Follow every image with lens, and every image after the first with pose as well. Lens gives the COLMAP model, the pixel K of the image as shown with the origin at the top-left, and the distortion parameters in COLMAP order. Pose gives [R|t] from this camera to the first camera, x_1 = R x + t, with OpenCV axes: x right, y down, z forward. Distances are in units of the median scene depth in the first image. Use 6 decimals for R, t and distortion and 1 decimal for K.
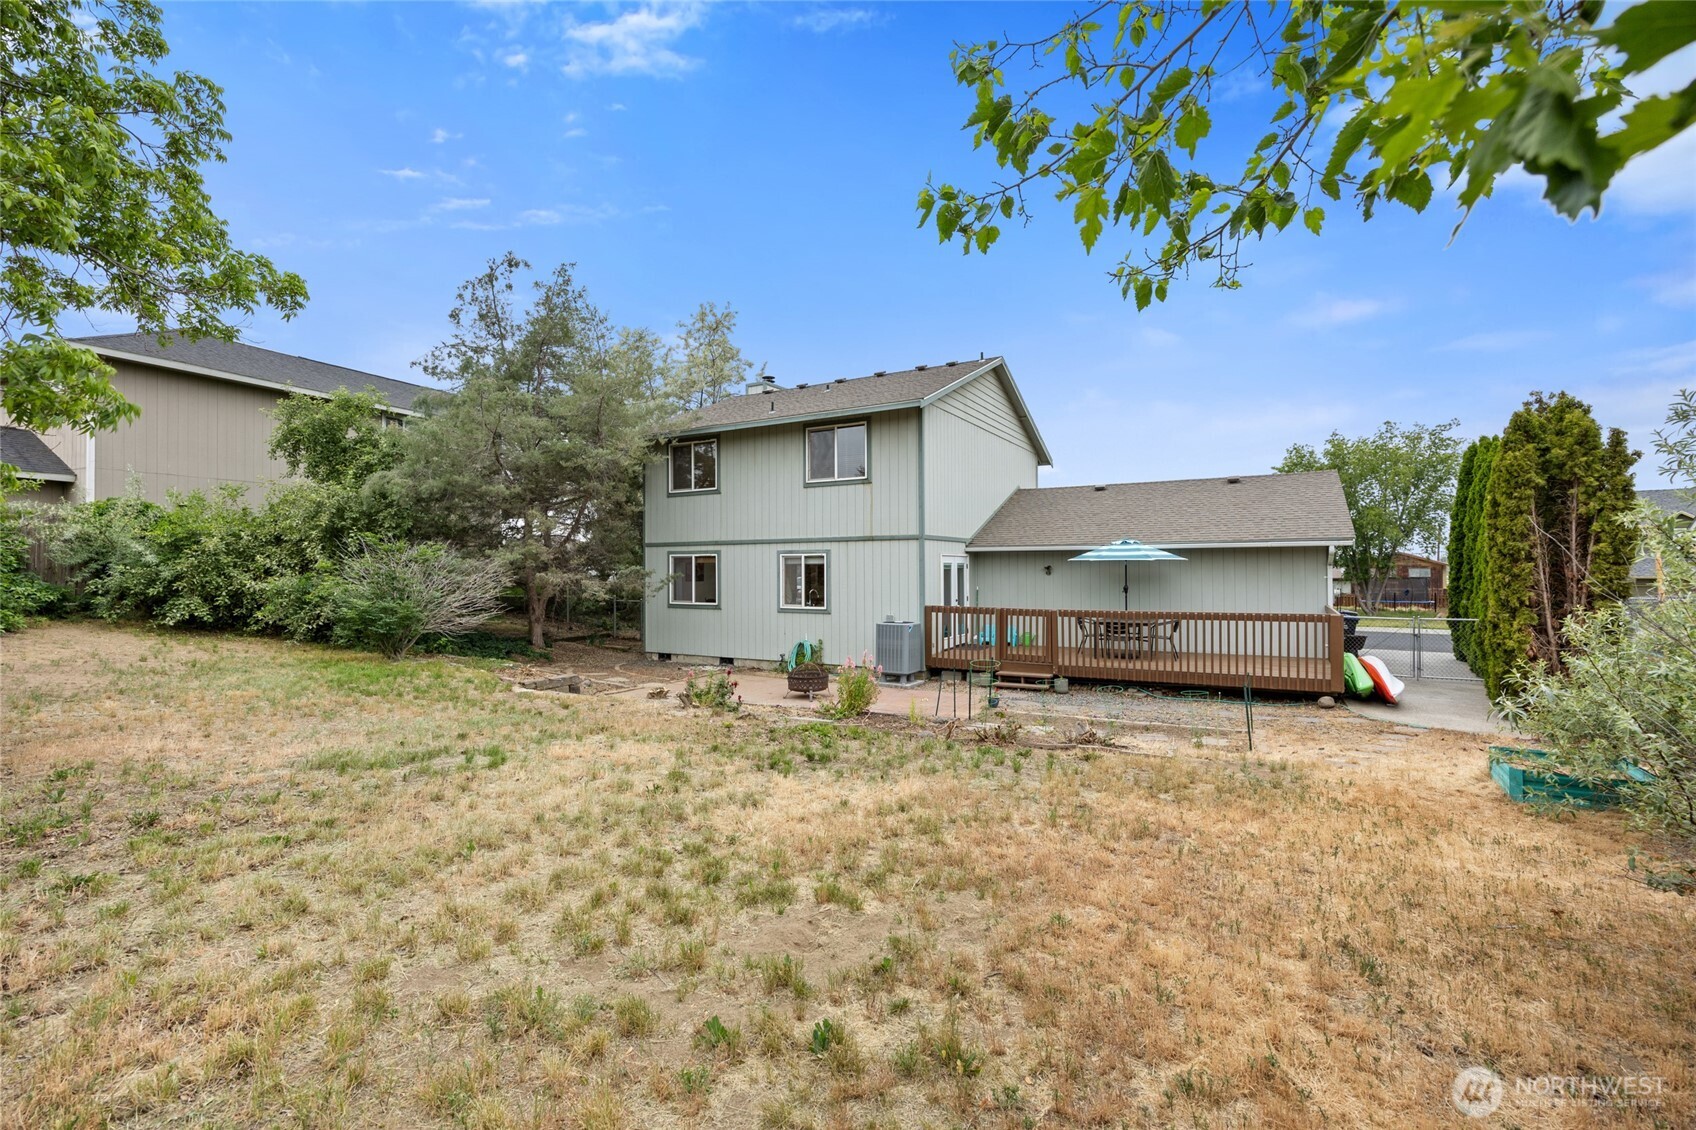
lens RADIAL K [[753.8, 0, 857.3], [0, 753.8, 568.1], [0, 0, 1]] dist [-0.016402, 0.001682]
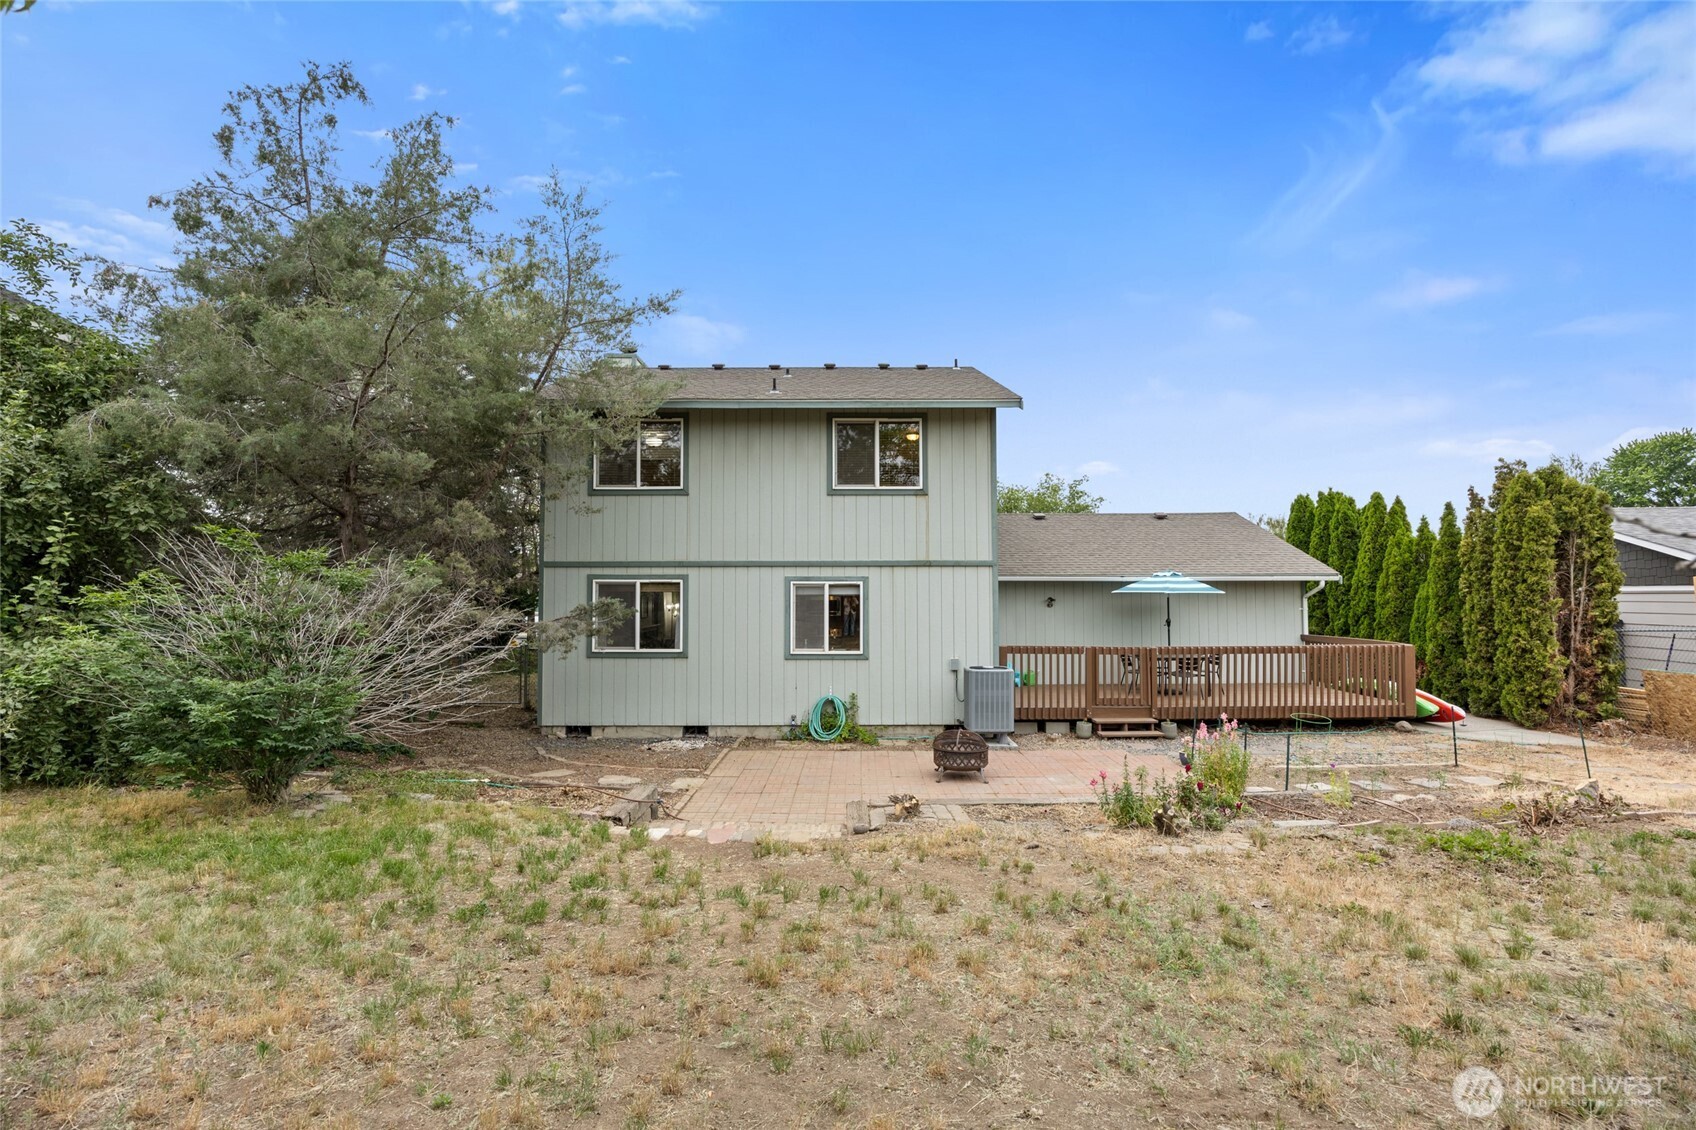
lens RADIAL K [[753.8, 0, 847.5], [0, 753.8, 565.6], [0, 0, 1]] dist [-0.016402, 0.001682]
pose [[0.866527, 0.022926, 0.498604, -0.437234], [-0.003975, 0.999230, -0.039036, -0.005306], [-0.499115, 0.031843, 0.865950, 0.334087]]
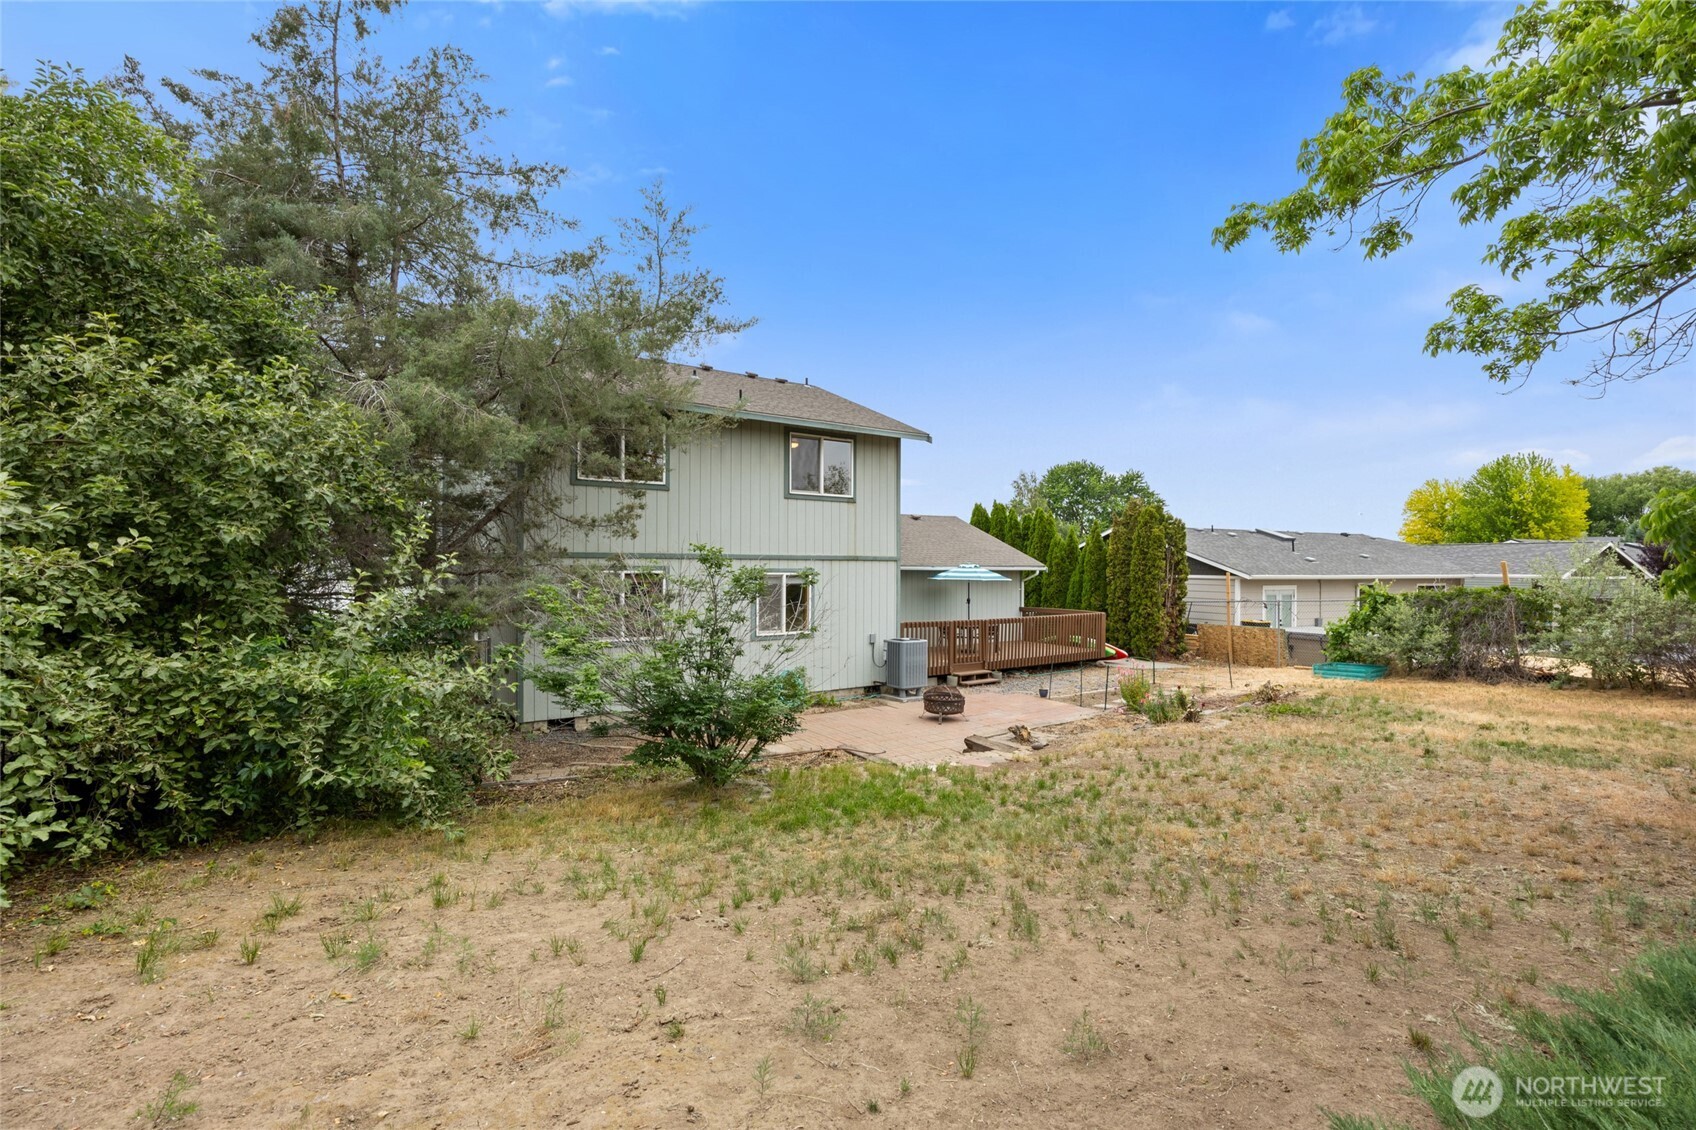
lens RADIAL K [[774.9, 0, 862.9], [0, 774.9, 571.0], [0, 0, 1]] dist [0.000887, 0.000013]
pose [[0.422352, 0.004148, 0.906423, -0.868882], [-0.007152, 0.999974, -0.001244, -0.020582], [-0.906404, -0.005957, 0.422370, 0.536076]]
